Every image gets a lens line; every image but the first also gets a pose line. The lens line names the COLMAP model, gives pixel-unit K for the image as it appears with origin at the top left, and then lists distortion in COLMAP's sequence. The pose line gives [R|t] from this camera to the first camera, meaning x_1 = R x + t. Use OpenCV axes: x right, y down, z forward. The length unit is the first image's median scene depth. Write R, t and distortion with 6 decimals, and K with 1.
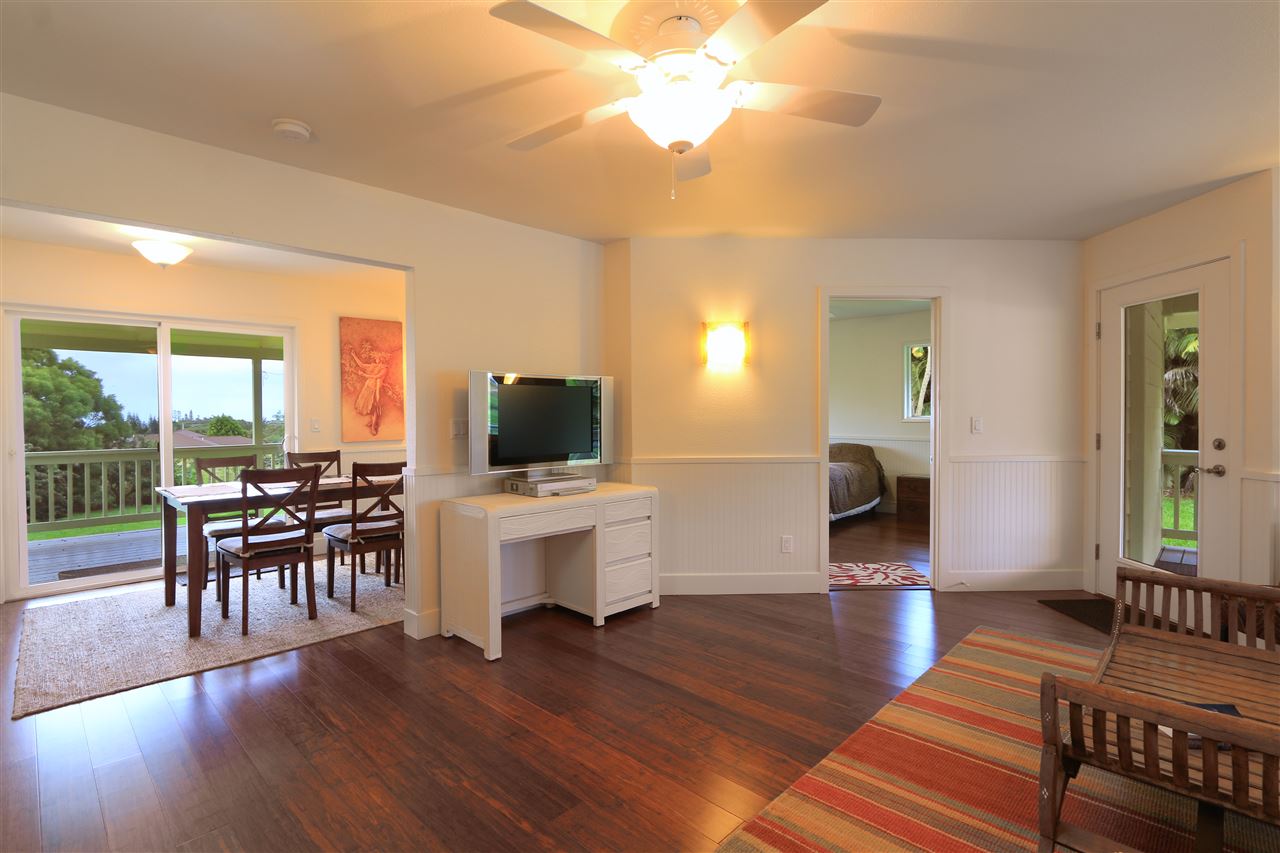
lens RADIAL K [[619.3, 0, 642.7], [0, 619.3, 417.1], [0, 0, 1]] dist [-0.001103, -0.000013]
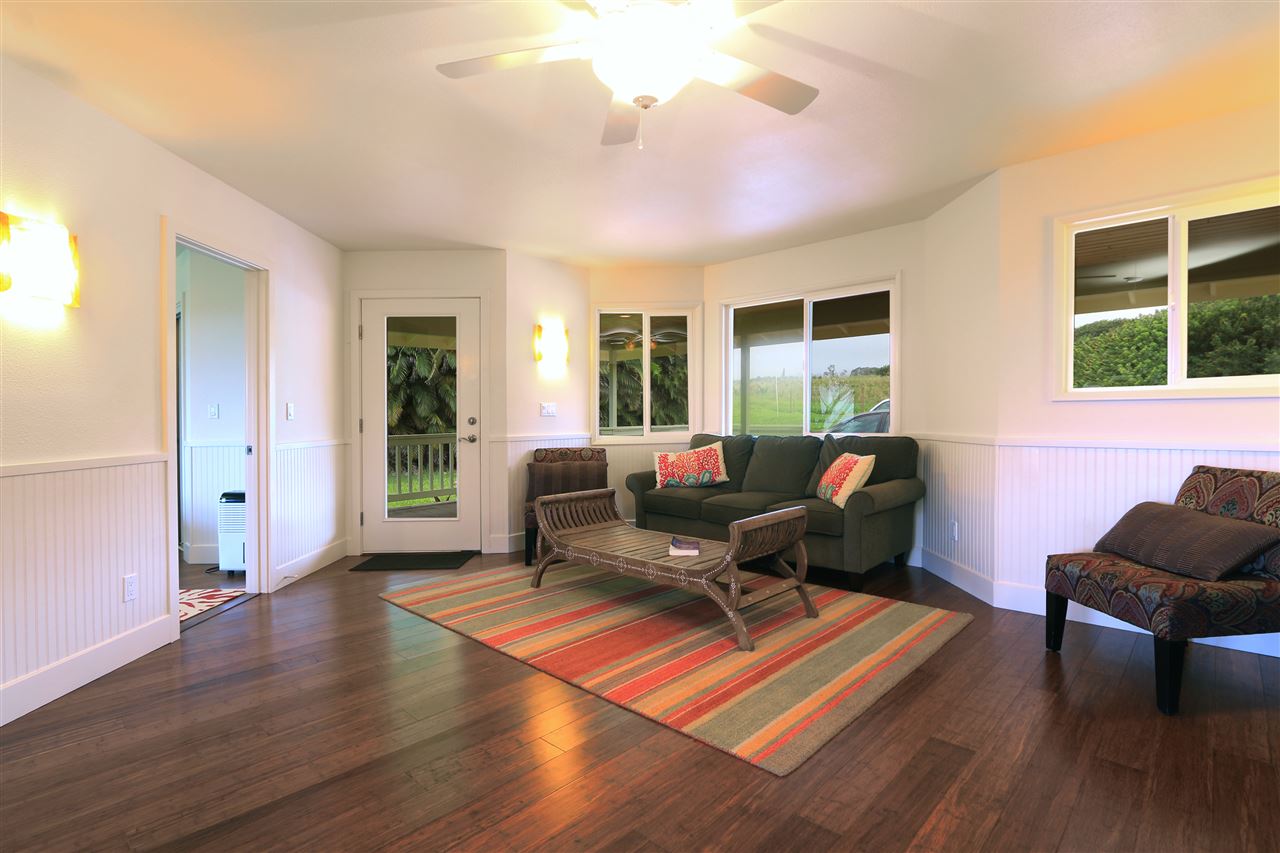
lens RADIAL K [[603.5, 0, 640.0], [0, 603.5, 426.5], [0, 0, 1]] dist [-0.002810, 0.000060]
pose [[0.004263, -0.013741, 0.999896, -0.442073], [0.017882, 0.999747, 0.013663, 0.036436], [-0.999831, 0.017822, 0.004507, 0.485420]]
